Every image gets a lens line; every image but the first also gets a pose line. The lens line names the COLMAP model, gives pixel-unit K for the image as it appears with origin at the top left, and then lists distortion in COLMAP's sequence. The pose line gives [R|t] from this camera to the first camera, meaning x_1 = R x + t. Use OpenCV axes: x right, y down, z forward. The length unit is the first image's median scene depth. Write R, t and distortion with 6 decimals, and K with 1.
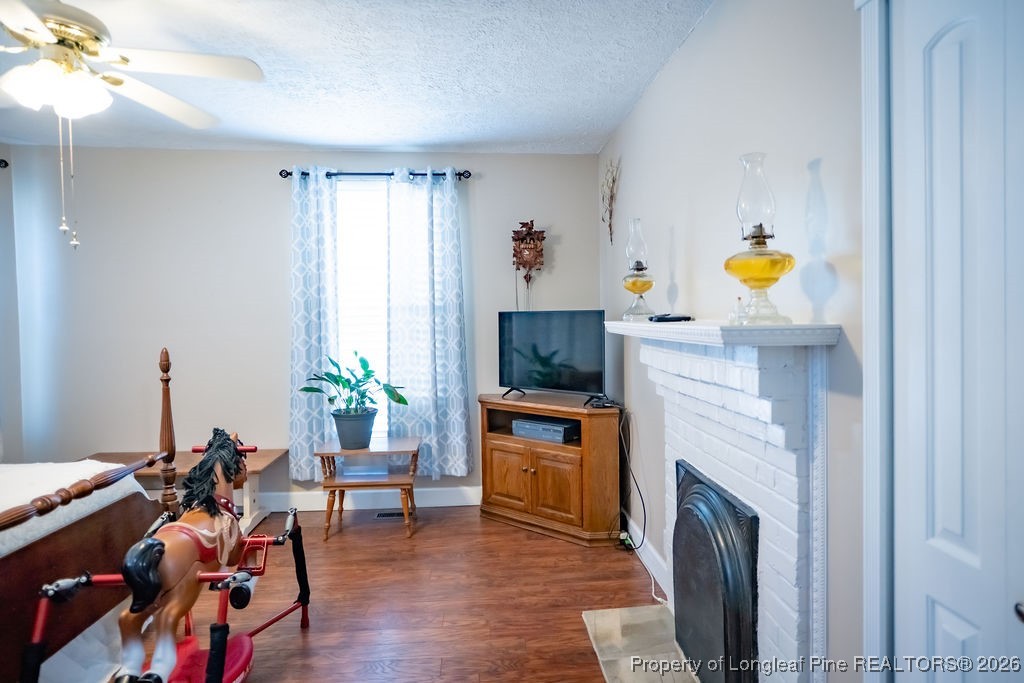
lens RADIAL K [[688.7, 0, 512.0], [0, 688.7, 341.5], [0, 0, 1]] dist [-0.022434, 0.004136]
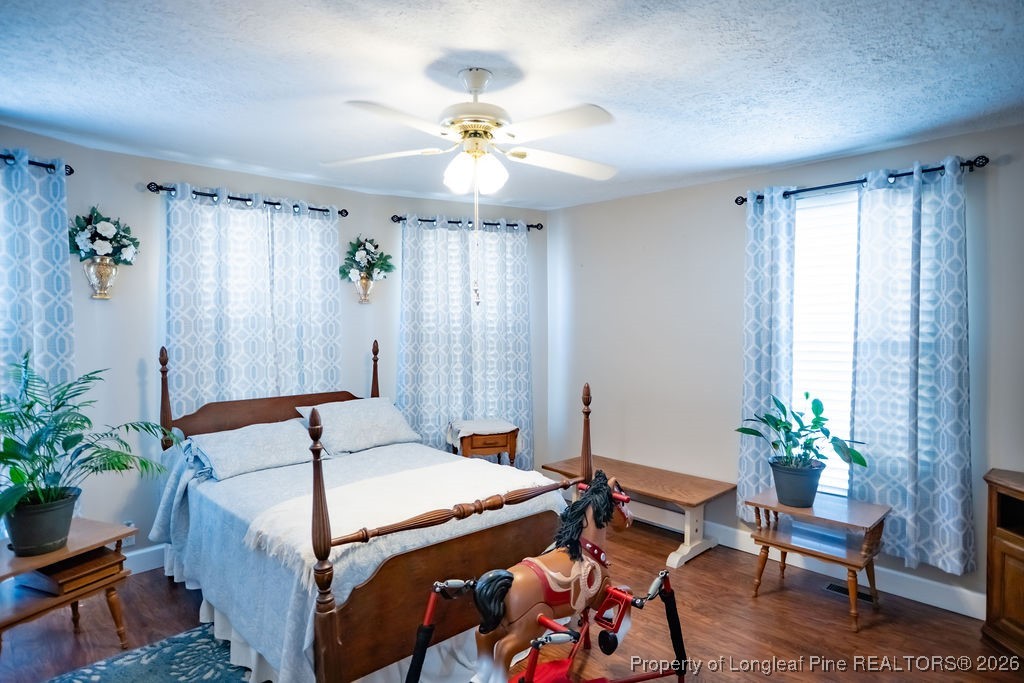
lens RADIAL K [[577.2, 0, 512.0], [0, 577.2, 341.5], [0, 0, 1]] dist [-0.015673, 0.002974]
pose [[0.612185, 0.034725, -0.789952, 0.116061], [-0.023849, 0.999392, 0.025449, -0.059731], [0.790355, 0.003260, 0.612641, 0.252395]]
